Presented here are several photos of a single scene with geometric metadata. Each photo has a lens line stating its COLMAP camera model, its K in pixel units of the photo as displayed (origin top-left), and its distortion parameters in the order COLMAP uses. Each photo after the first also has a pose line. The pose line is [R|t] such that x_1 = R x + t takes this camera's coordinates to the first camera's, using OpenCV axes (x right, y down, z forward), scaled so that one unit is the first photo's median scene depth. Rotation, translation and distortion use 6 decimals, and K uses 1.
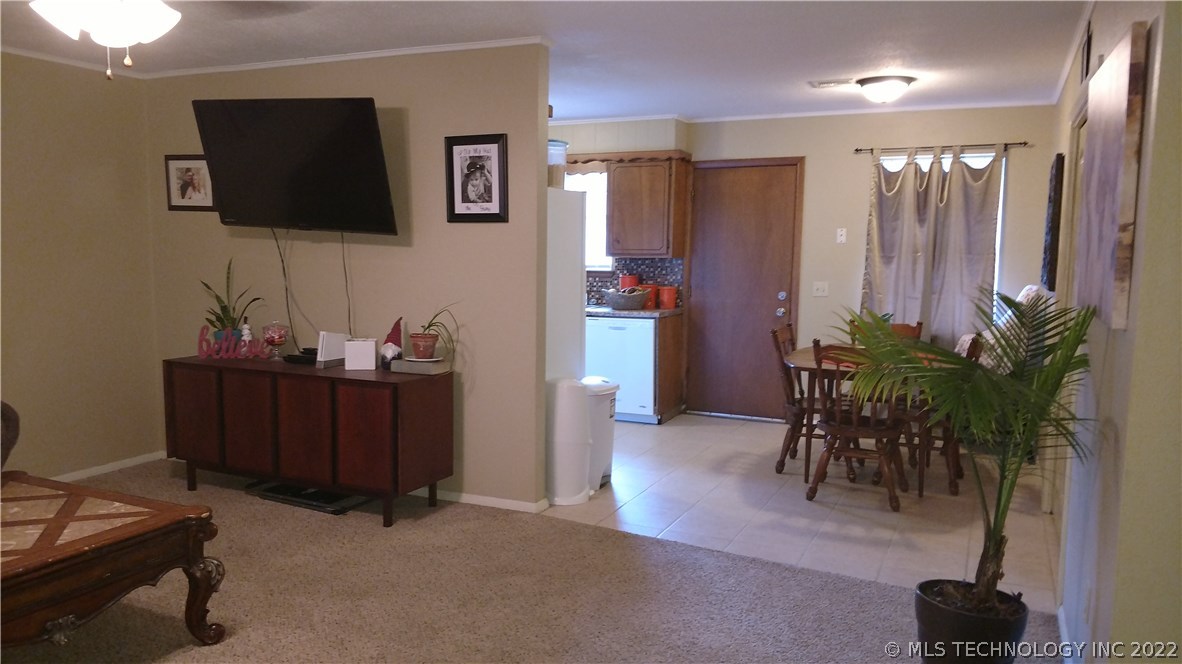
lens RADIAL K [[896.5, 0, 548.6], [0, 896.5, 341.5], [0, 0, 1]] dist [0.132463, -0.180301]
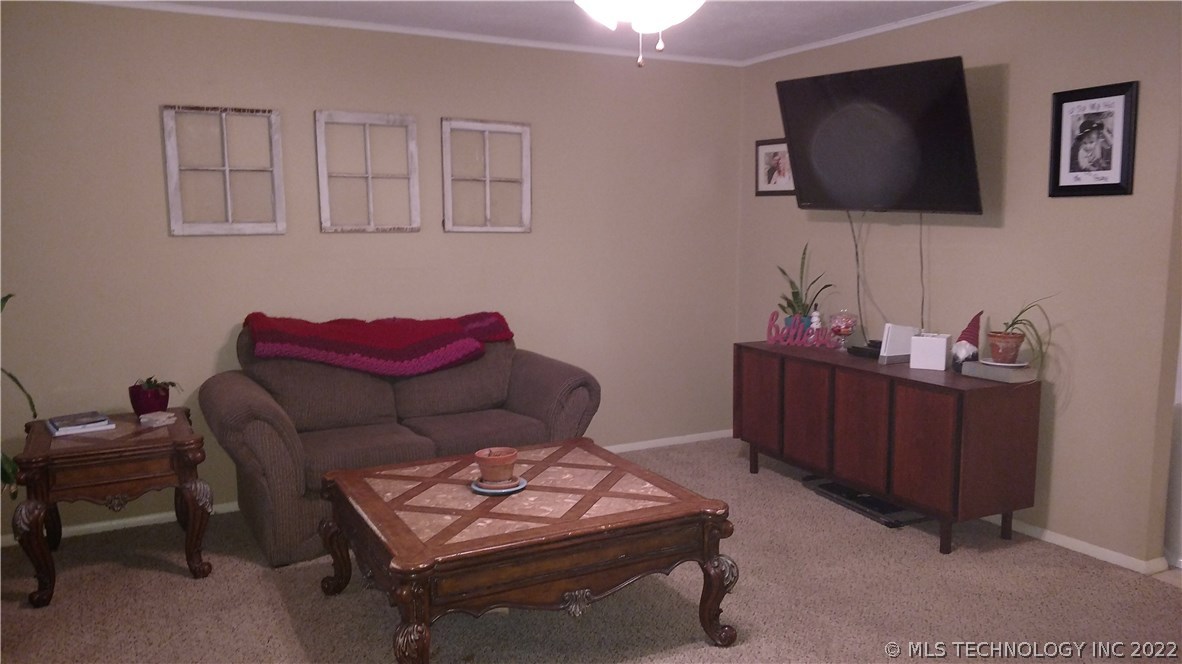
lens RADIAL K [[892.7, 0, 616.2], [0, 892.7, 342.5], [0, 0, 1]] dist [0.149467, -0.294192]
pose [[0.821719, 0.062359, -0.566471, 0.040031], [-0.049529, 0.998049, 0.038022, -0.012890], [0.567737, -0.003187, 0.823204, 0.099536]]
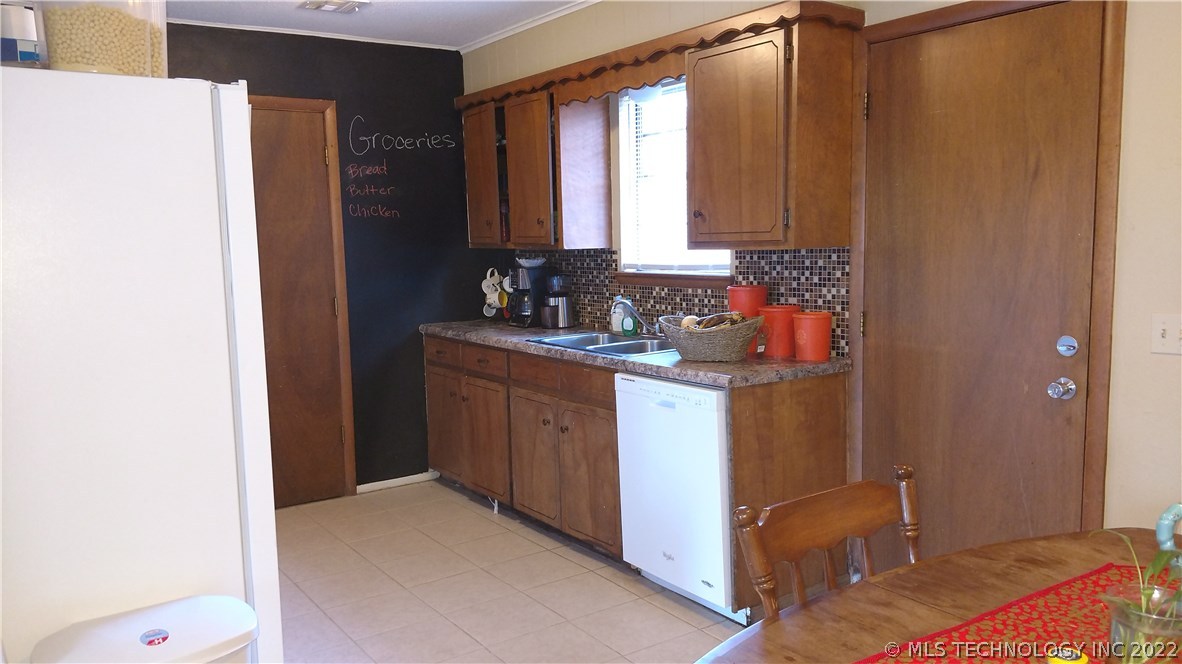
lens RADIAL K [[912.6, 0, 591.0], [0, 912.6, 332.0], [0, 0, 1]] dist [0.192281, -0.302791]
pose [[0.888603, 0.025843, -0.457949, 0.384743], [-0.024881, 0.999657, 0.008132, -0.080506], [0.458002, 0.004168, 0.888941, 0.823692]]
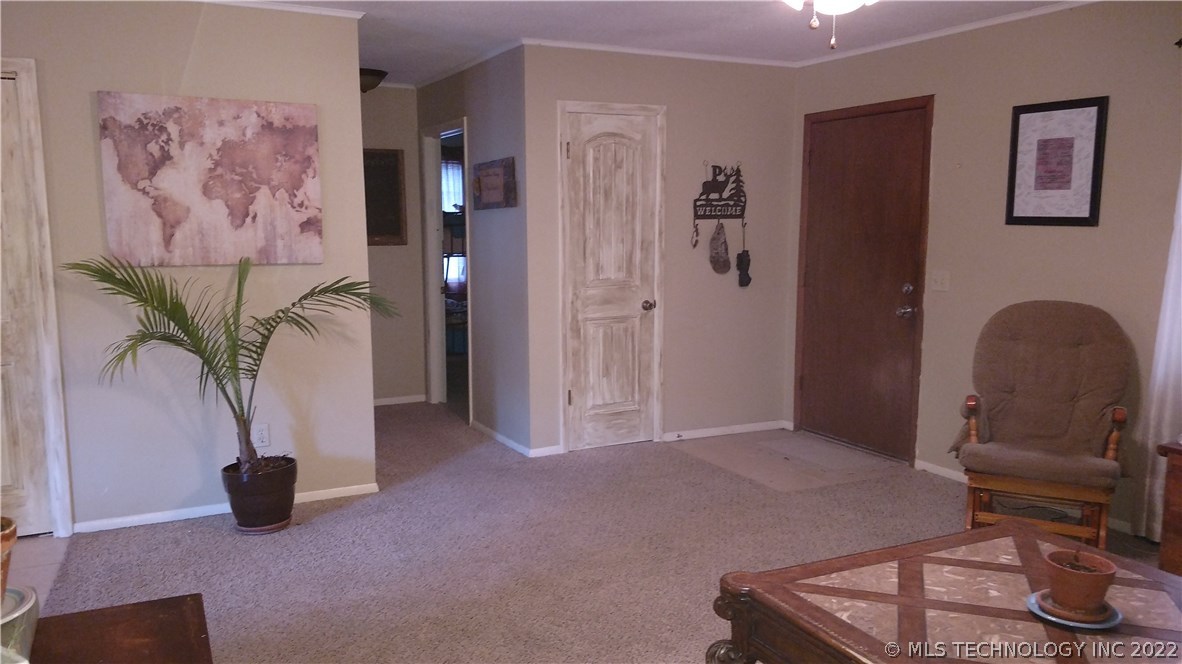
lens RADIAL K [[904.8, 0, 559.1], [0, 904.8, 361.0], [0, 0, 1]] dist [0.193940, -0.484517]
pose [[-0.790792, -0.099244, 0.603986, -0.460212], [0.065388, 0.967424, 0.244573, -0.120066], [-0.608582, 0.232900, -0.758541, 1.056281]]
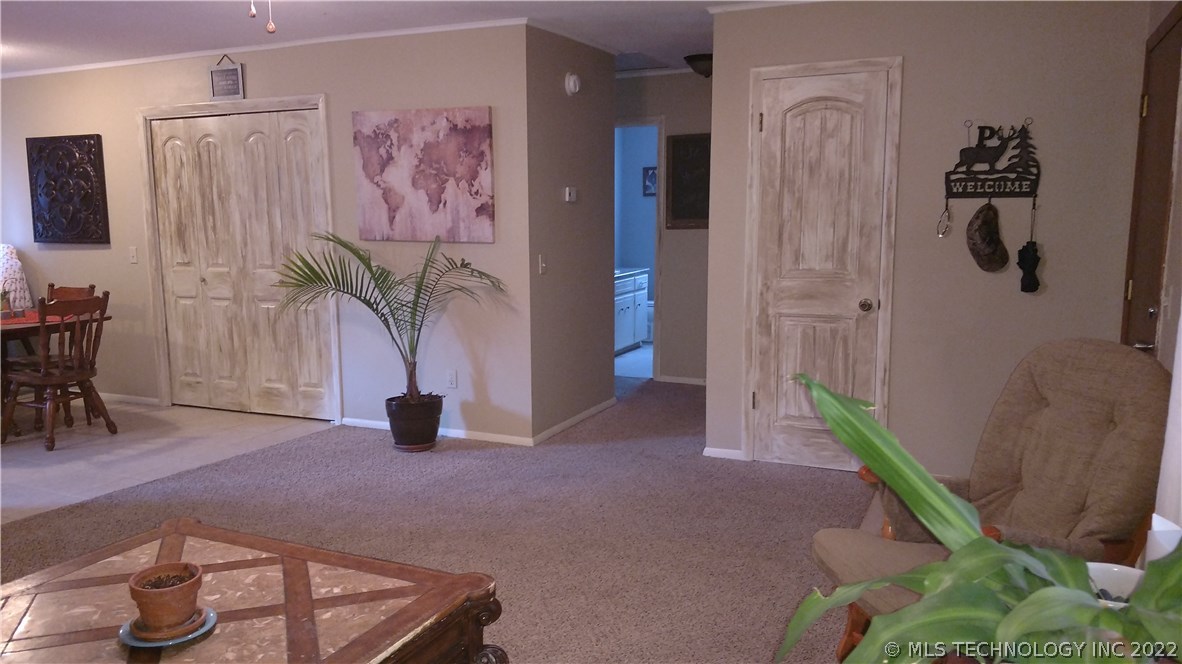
lens RADIAL K [[908.6, 0, 548.7], [0, 908.6, 355.3], [0, 0, 1]] dist [0.187376, -0.395956]
pose [[0.001552, -0.169360, 0.985553, -0.790651], [0.120655, 0.978386, 0.167939, -0.047292], [-0.992693, 0.118651, 0.021952, 0.402411]]
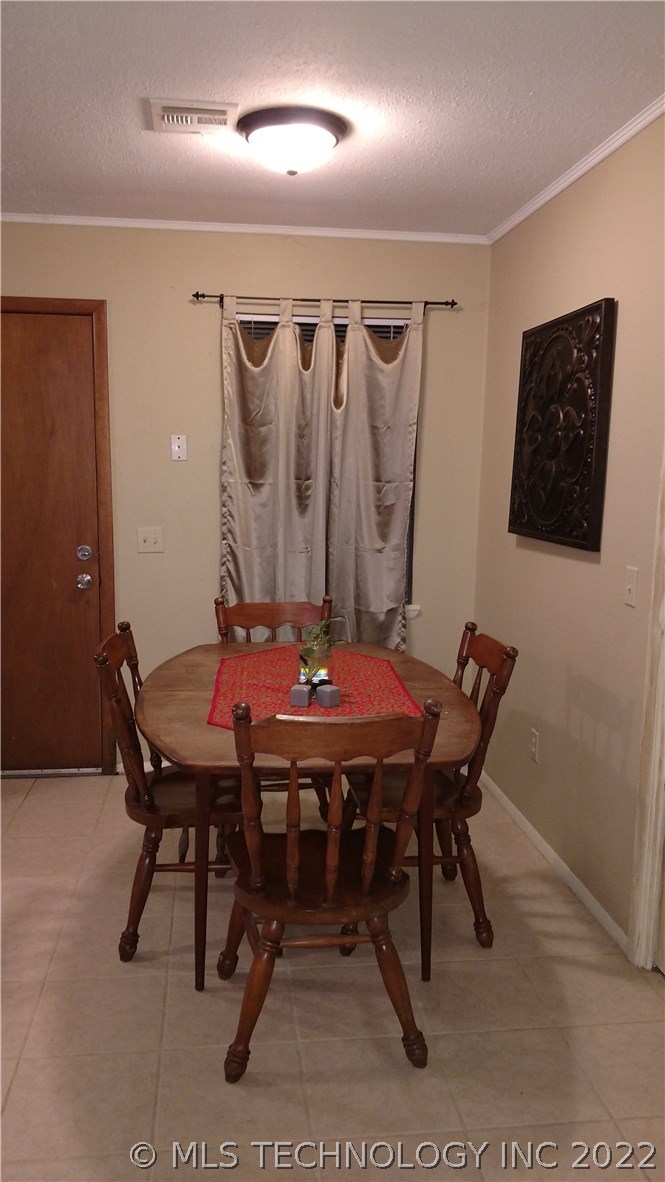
lens RADIAL K [[908.6, 0, 337.5], [0, 908.6, 605.2], [0, 0, 1]] dist [0.187376, -0.395956]
pose [[0.837635, -0.081442, 0.540125, 0.116804], [0.051095, 0.996169, 0.070968, -0.074251], [-0.543835, -0.031848, 0.838588, 0.641206]]
